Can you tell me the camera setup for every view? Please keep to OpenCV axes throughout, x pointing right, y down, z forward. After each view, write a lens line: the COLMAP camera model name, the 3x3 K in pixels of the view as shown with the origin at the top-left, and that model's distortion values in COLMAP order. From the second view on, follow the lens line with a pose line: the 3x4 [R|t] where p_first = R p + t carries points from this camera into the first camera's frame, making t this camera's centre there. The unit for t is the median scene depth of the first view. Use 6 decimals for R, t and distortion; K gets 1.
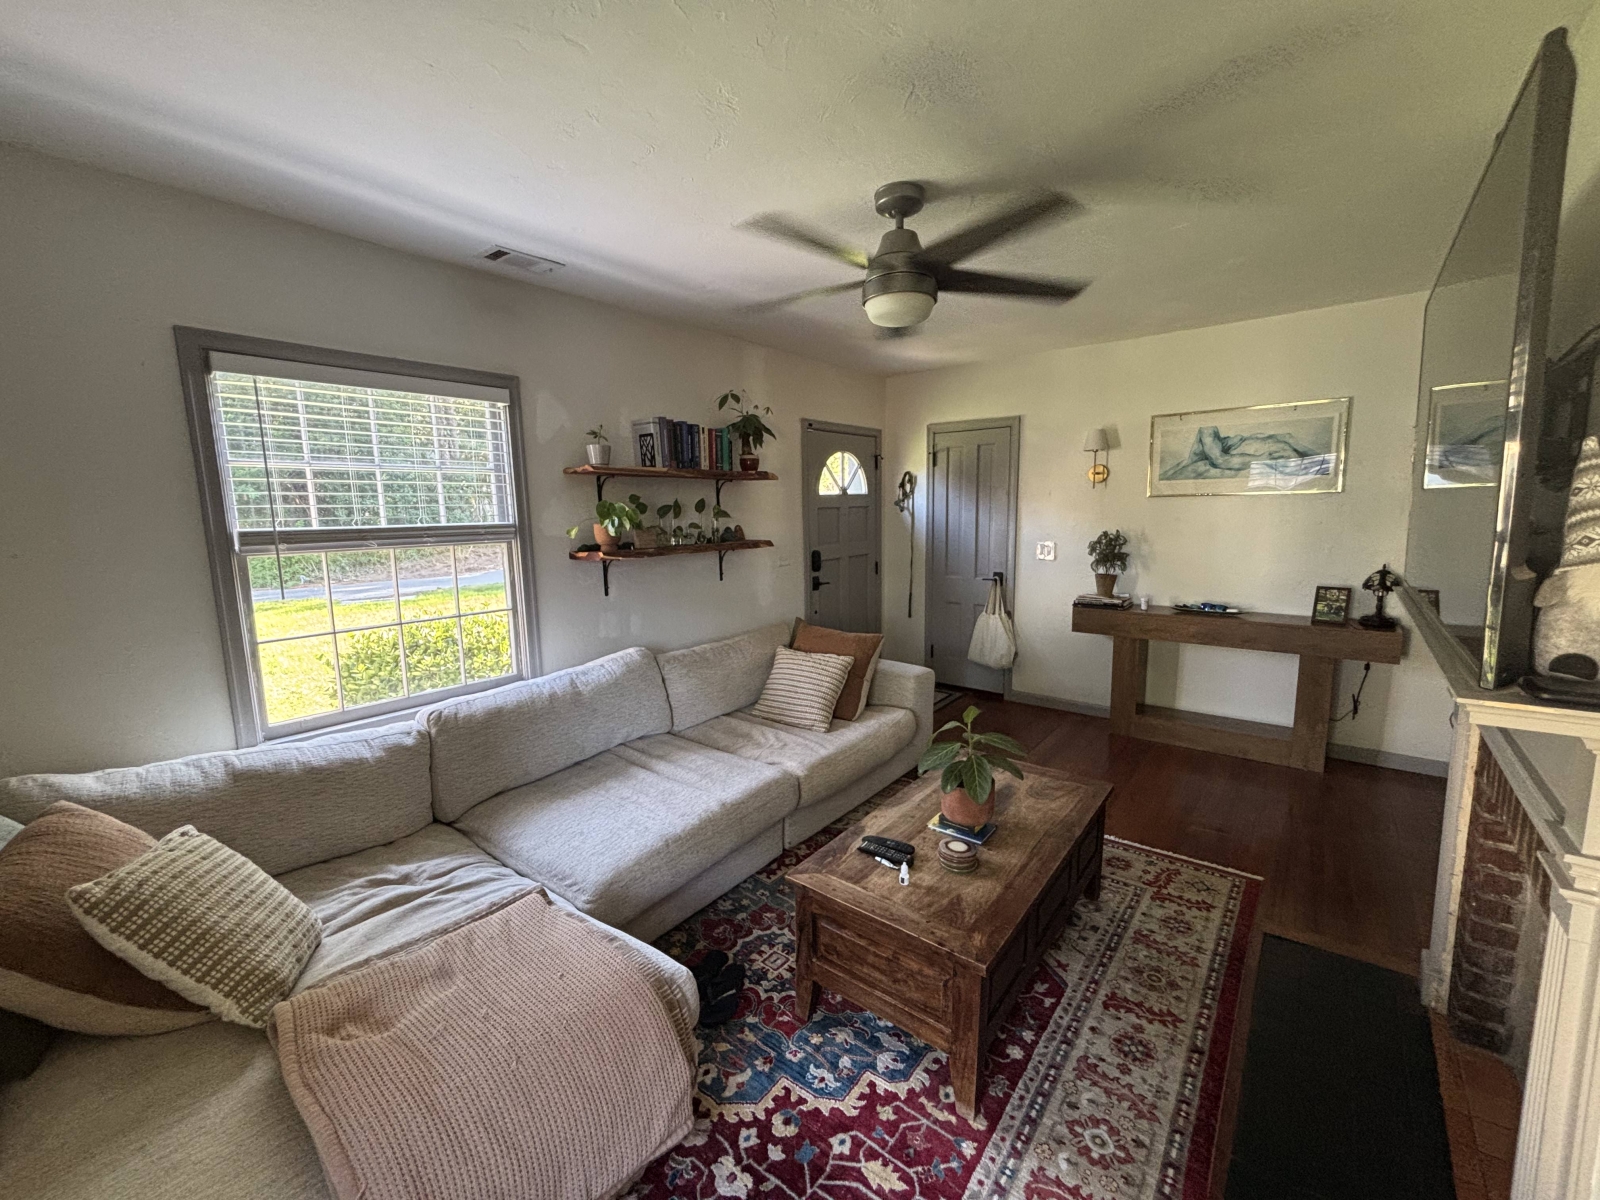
lens RADIAL K [[647.2, 0, 794.2], [0, 647.2, 595.6], [0, 0, 1]] dist [0.004176, -0.000831]
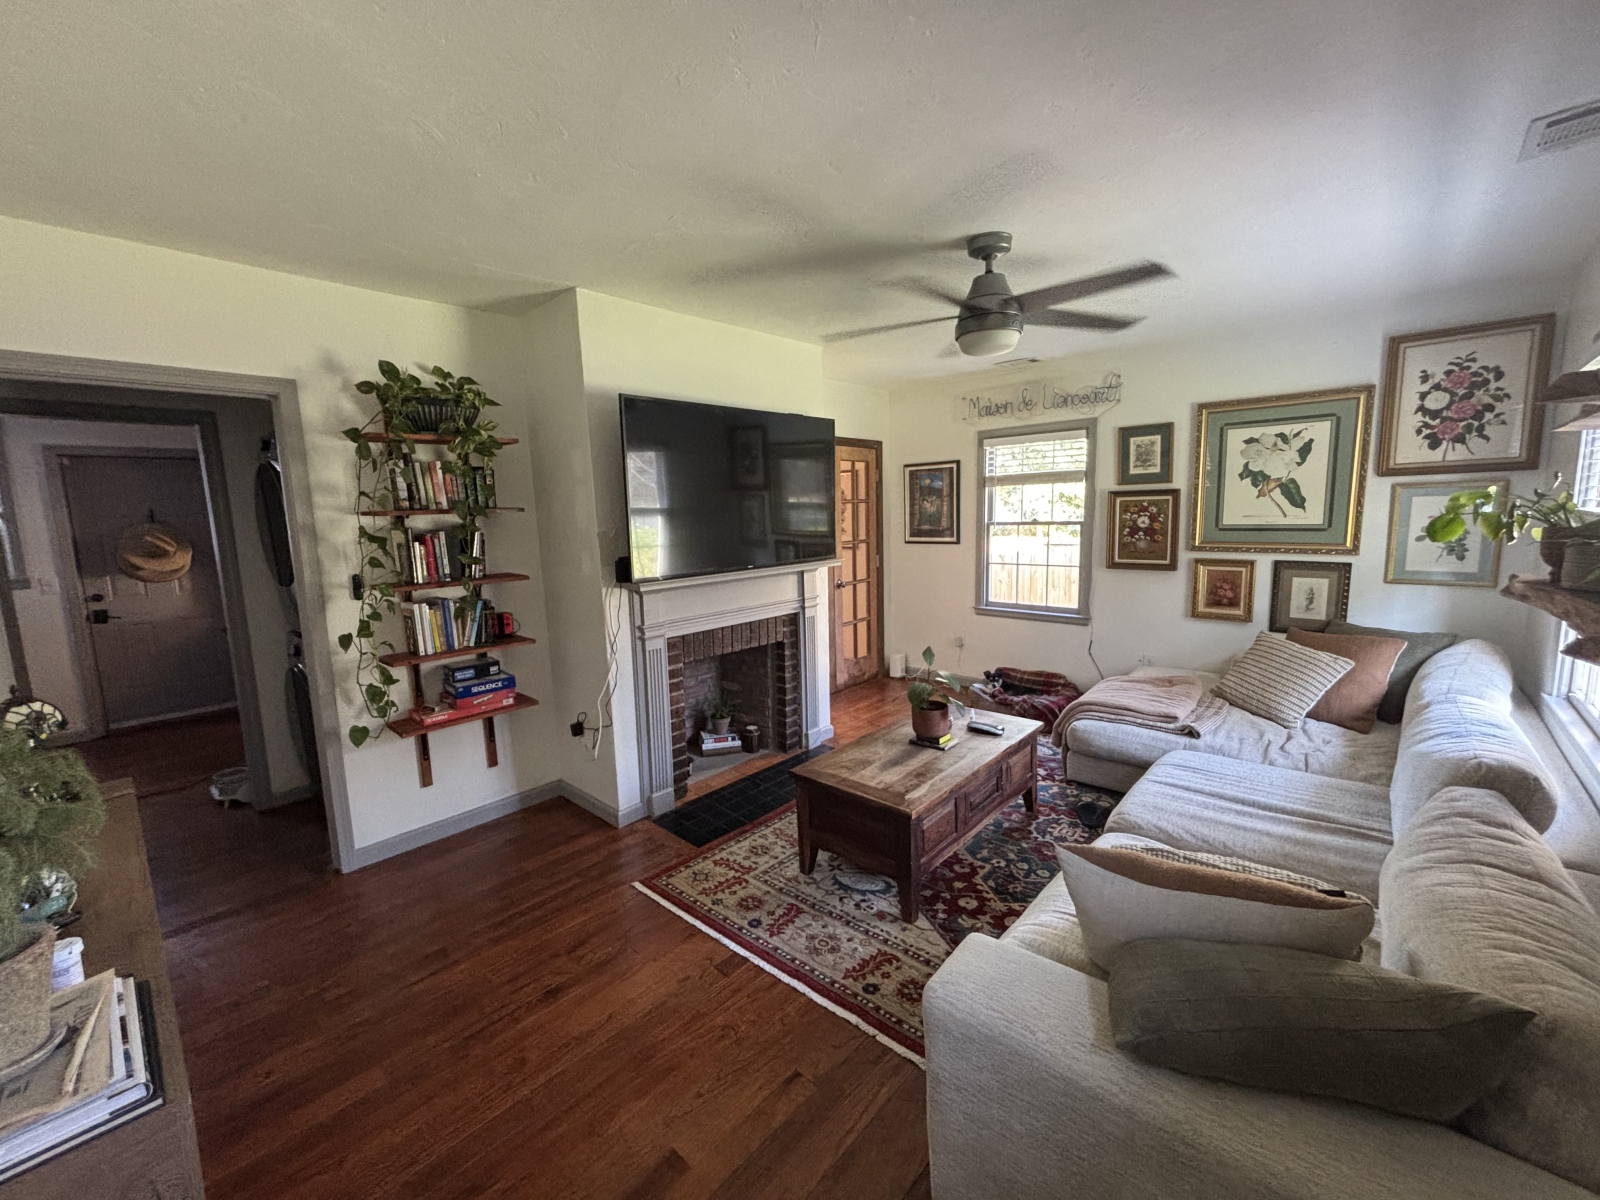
lens RADIAL K [[647.2, 0, 803.6], [0, 647.2, 600.1], [0, 0, 1]] dist [0.004176, -0.000831]
pose [[-0.997211, 0.056405, 0.048884, 0.392799], [0.067317, 0.962561, 0.262575, -0.280231], [-0.032243, 0.265133, -0.963673, 1.993110]]
